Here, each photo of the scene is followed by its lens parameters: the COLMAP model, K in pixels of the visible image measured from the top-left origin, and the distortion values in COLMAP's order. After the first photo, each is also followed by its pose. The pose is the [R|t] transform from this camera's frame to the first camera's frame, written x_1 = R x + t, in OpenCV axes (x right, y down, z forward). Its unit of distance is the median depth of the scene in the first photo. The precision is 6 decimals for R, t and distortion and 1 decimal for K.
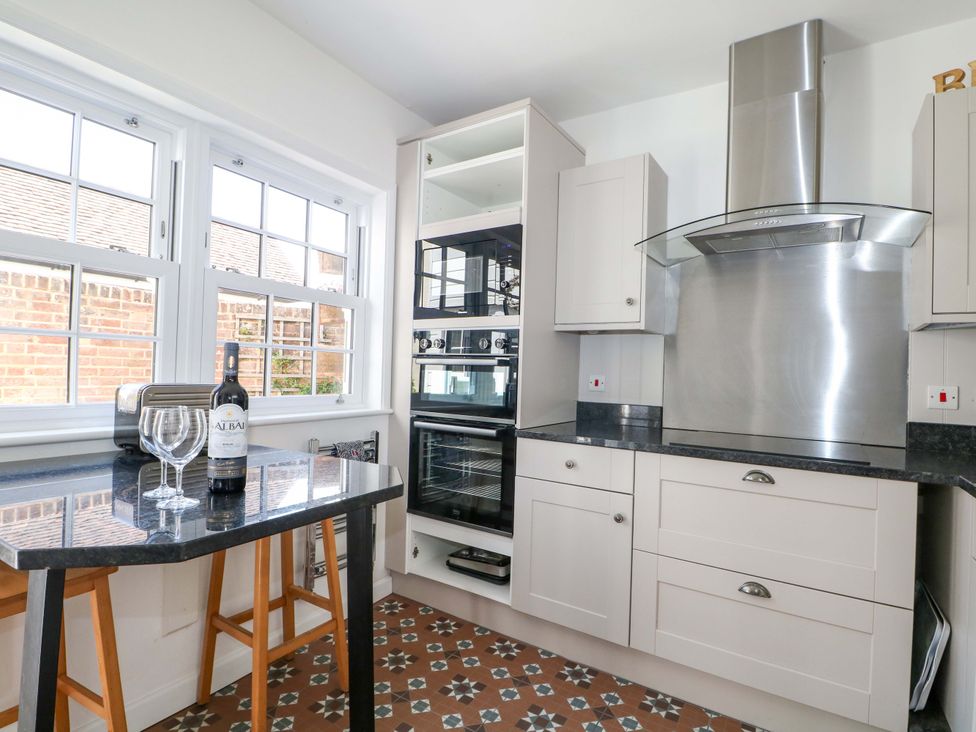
lens RADIAL K [[518.8, 0, 505.6], [0, 518.8, 358.4], [0, 0, 1]] dist [-0.001009, -0.012955]
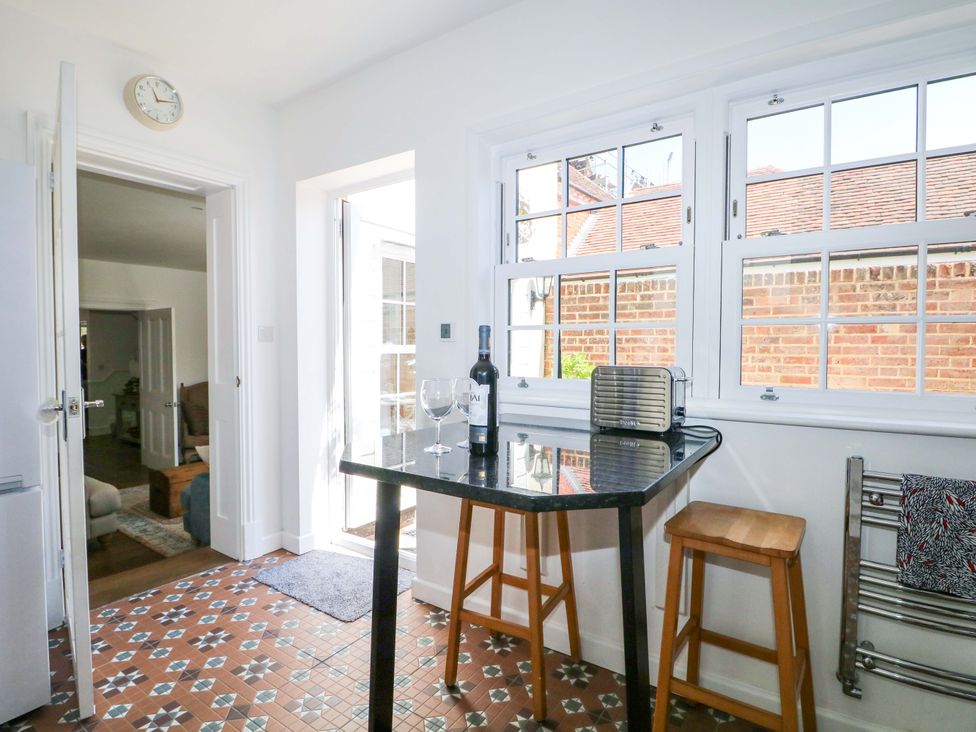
lens RADIAL K [[517.3, 0, 488.0], [0, 517.3, 366.0], [0, 0, 1]] dist [0.050435, -0.012927]
pose [[-0.023807, 0.010383, -0.999663, 0.168771], [0.015426, 0.999831, 0.010017, 0.013055], [0.999598, -0.015182, -0.023963, 0.286060]]
